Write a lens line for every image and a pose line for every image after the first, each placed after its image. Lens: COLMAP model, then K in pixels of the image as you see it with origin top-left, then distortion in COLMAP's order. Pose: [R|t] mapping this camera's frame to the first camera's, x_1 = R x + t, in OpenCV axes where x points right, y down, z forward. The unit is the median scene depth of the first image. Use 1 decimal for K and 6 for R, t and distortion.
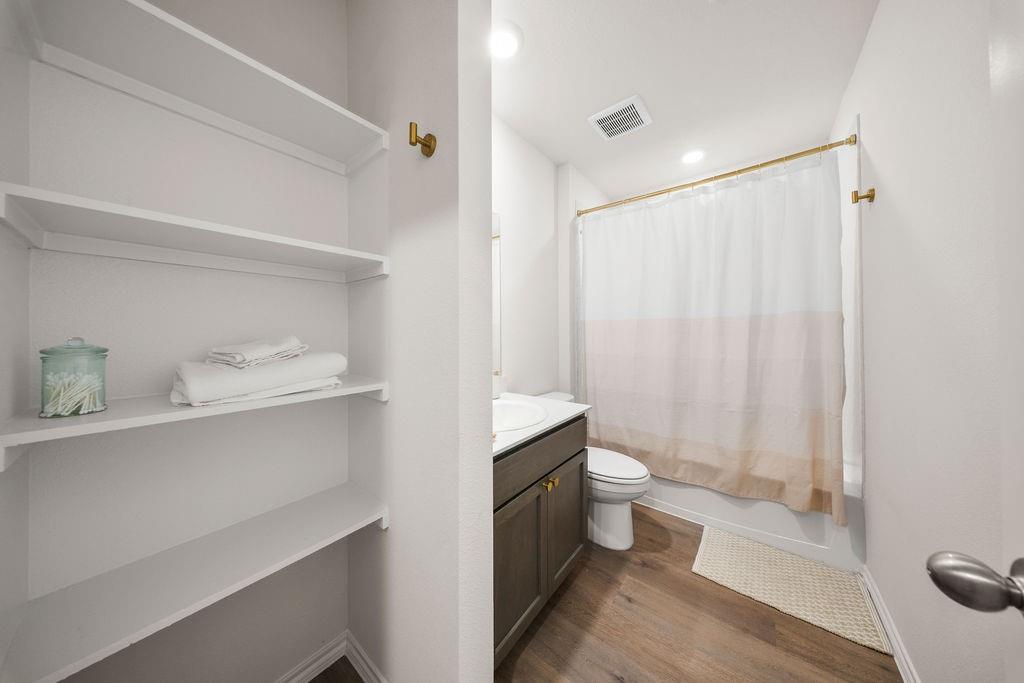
lens RADIAL K [[308.4, 0, 518.1], [0, 308.4, 333.9], [0, 0, 1]] dist [0.009426, -0.003891]
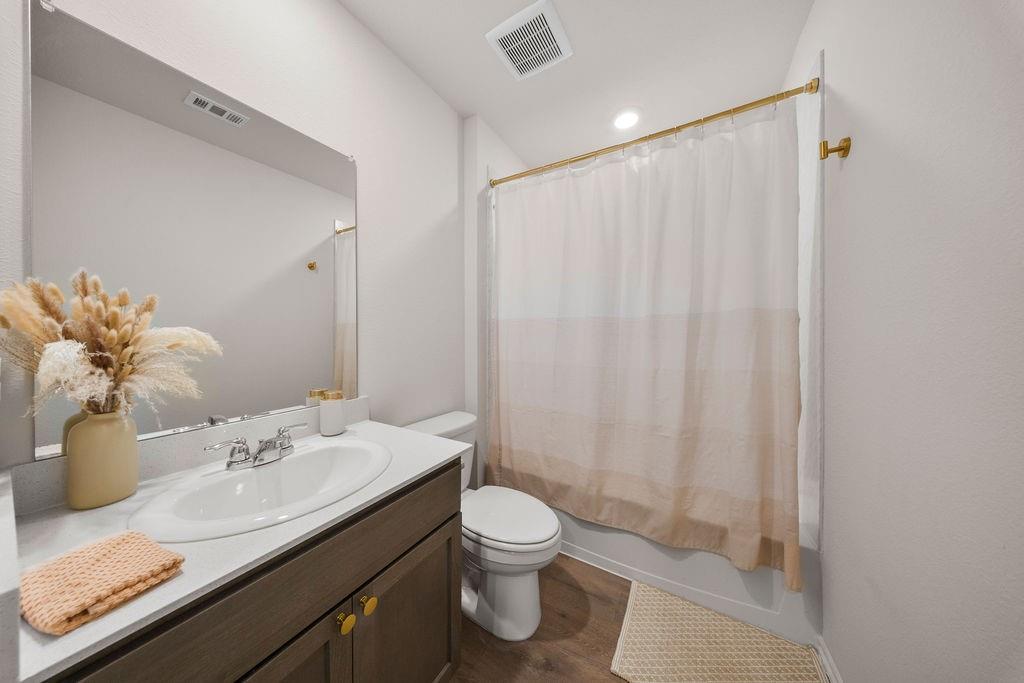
lens RADIAL K [[303.8, 0, 517.1], [0, 303.8, 340.4], [0, 0, 1]] dist [0.007632, -0.002829]
pose [[0.990202, 0.000990, 0.139637, 0.216285], [-0.003420, 0.999847, 0.017161, -0.003531], [-0.139599, -0.017470, 0.990054, 0.303464]]
